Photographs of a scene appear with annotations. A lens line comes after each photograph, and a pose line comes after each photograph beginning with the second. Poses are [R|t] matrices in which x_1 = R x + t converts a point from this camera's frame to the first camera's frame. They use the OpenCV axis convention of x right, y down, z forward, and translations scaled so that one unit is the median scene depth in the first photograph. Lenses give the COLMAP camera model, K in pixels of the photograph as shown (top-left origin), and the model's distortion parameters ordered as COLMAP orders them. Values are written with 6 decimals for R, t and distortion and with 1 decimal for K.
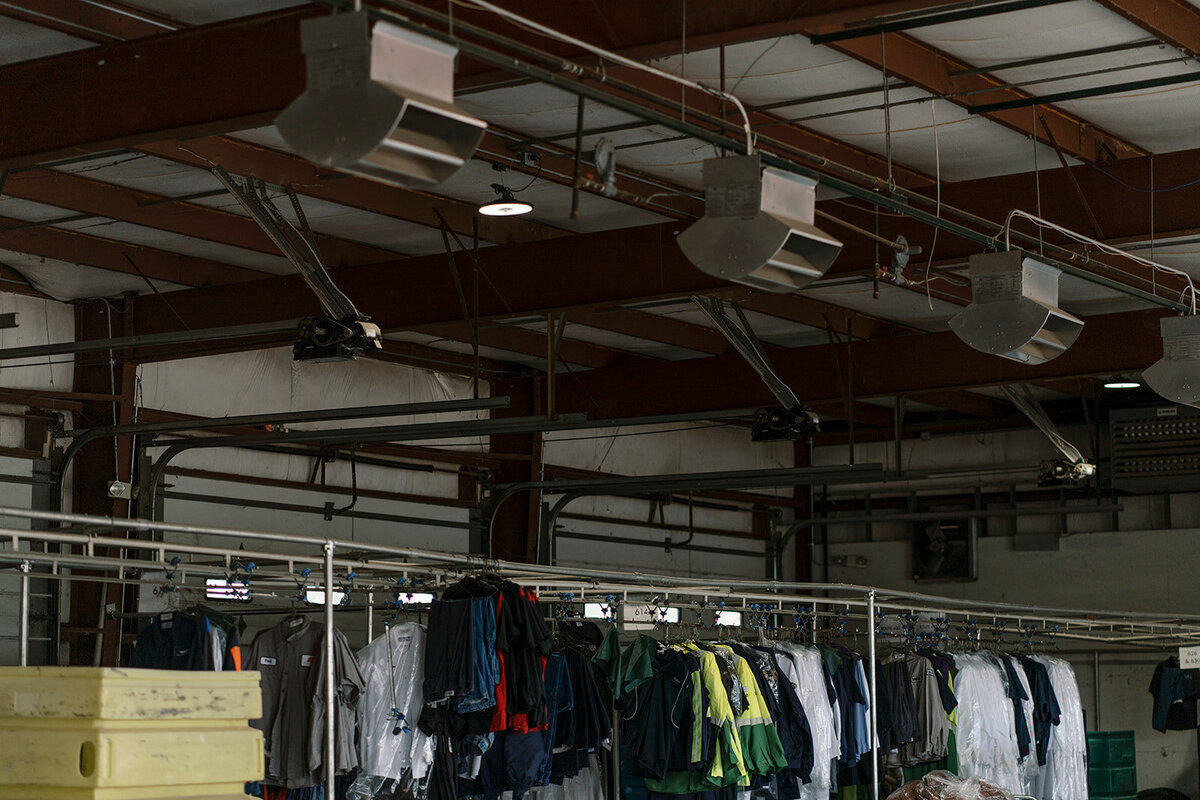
lens RADIAL K [[2798.1, 0, 600.0], [0, 2798.1, 400.0], [0, 0, 1]] dist [0.006643, -0.260033]
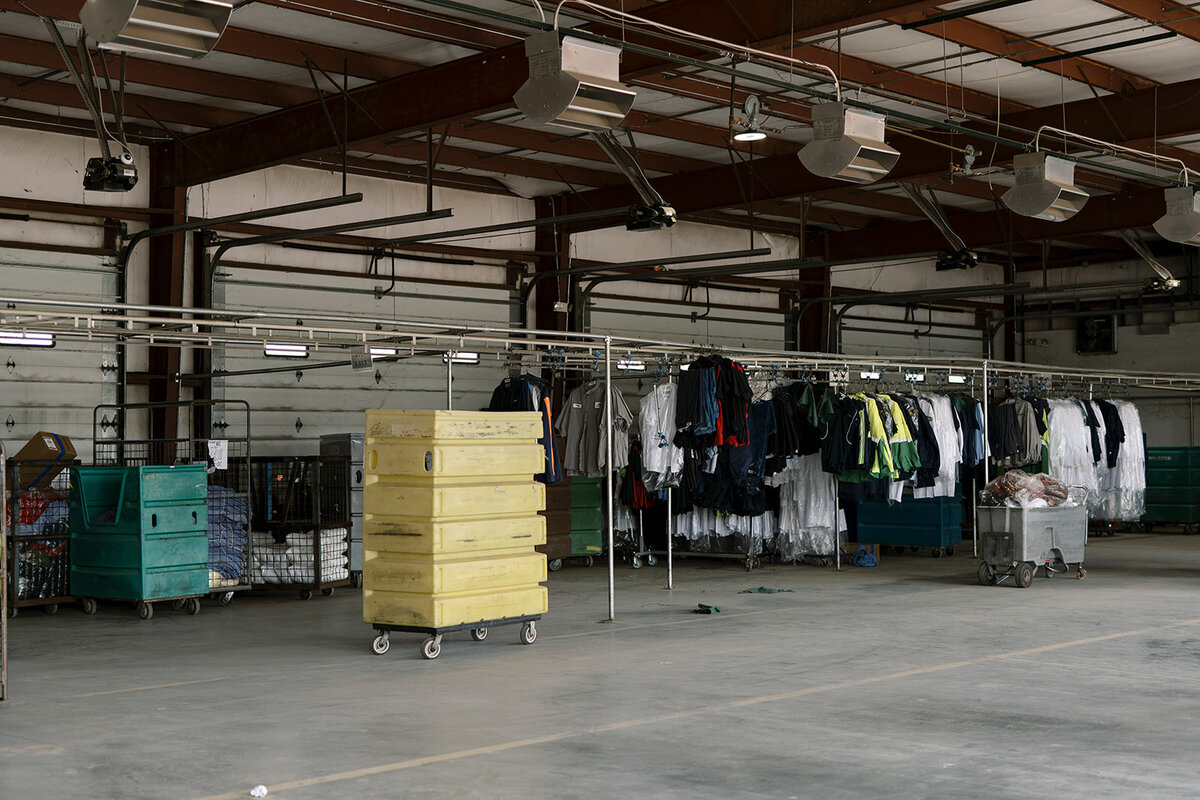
lens RADIAL K [[1677.5, 0, 600.0], [0, 1677.5, 400.0], [0, 0, 1]] dist [0.005598, 0.017076]
pose [[0.976148, -0.004388, -0.217060, 0.084235], [0.024022, 0.995839, 0.087901, -0.001295], [0.215771, -0.091019, 0.972192, -0.010100]]
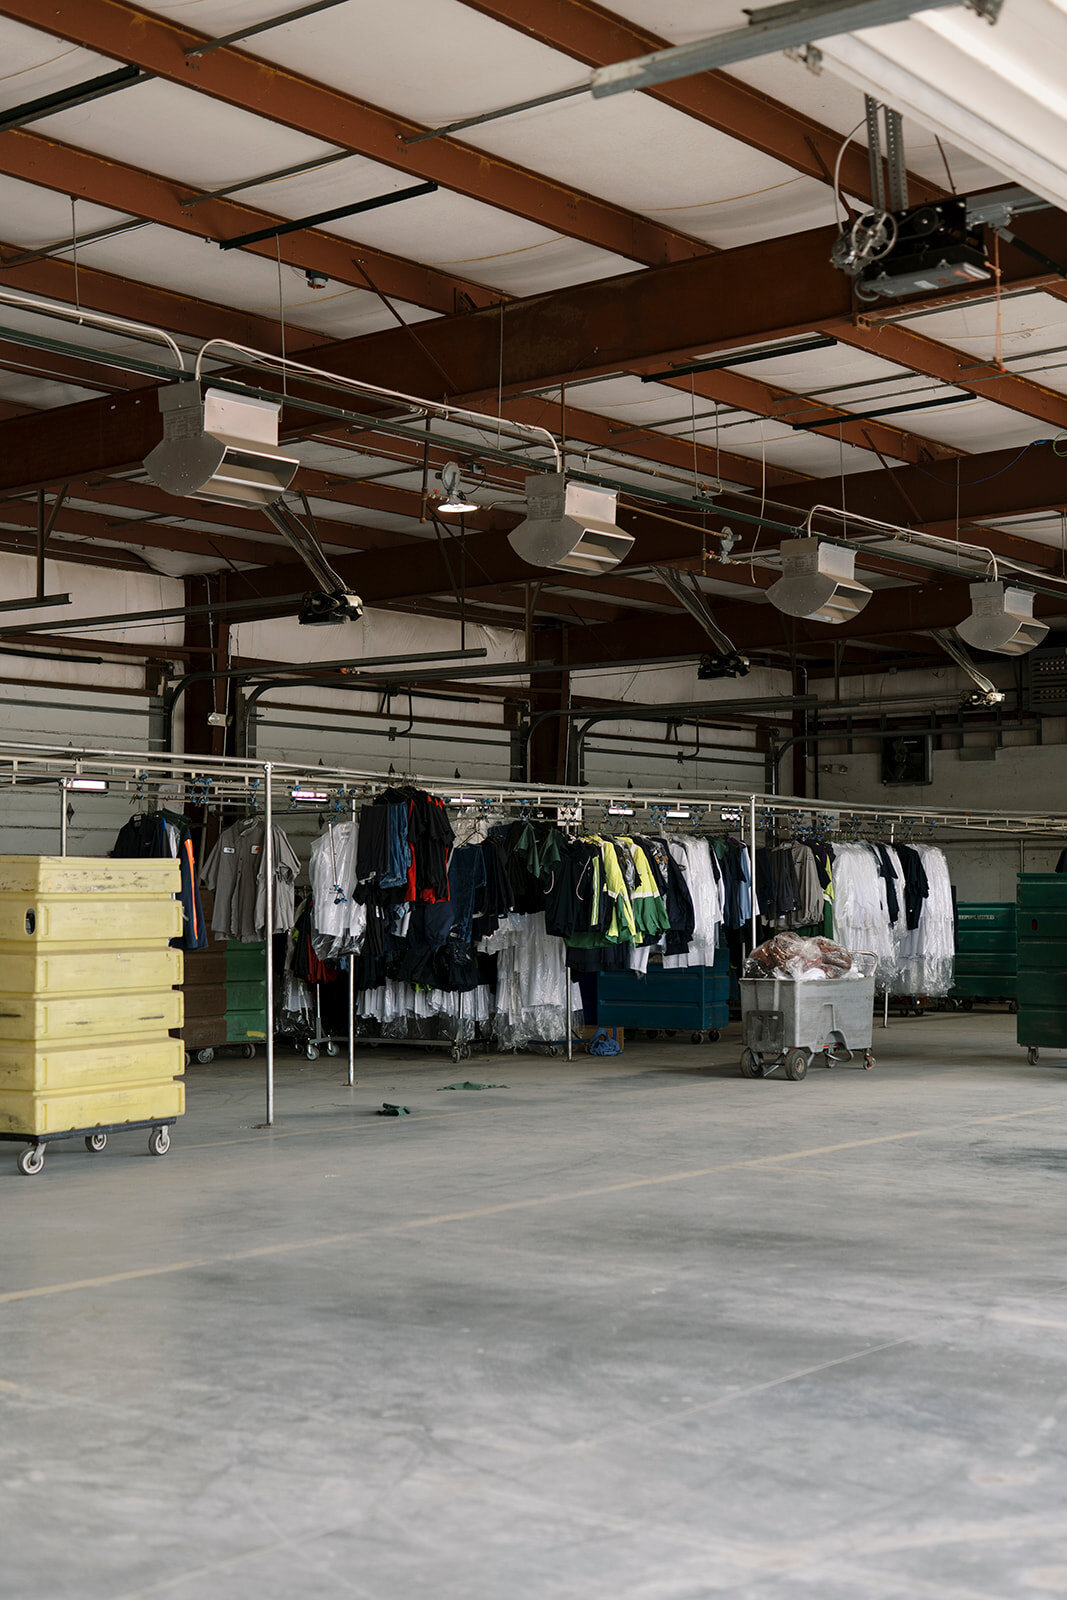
lens RADIAL K [[2236.7, 0, 533.5], [0, 2236.7, 800.0], [0, 0, 1]] dist [0.005598, 0.017076]
pose [[0.994173, -0.001193, -0.107787, 0.100855], [0.009104, 0.997296, 0.072926, -0.006380], [0.107408, -0.073483, 0.991496, -0.043988]]
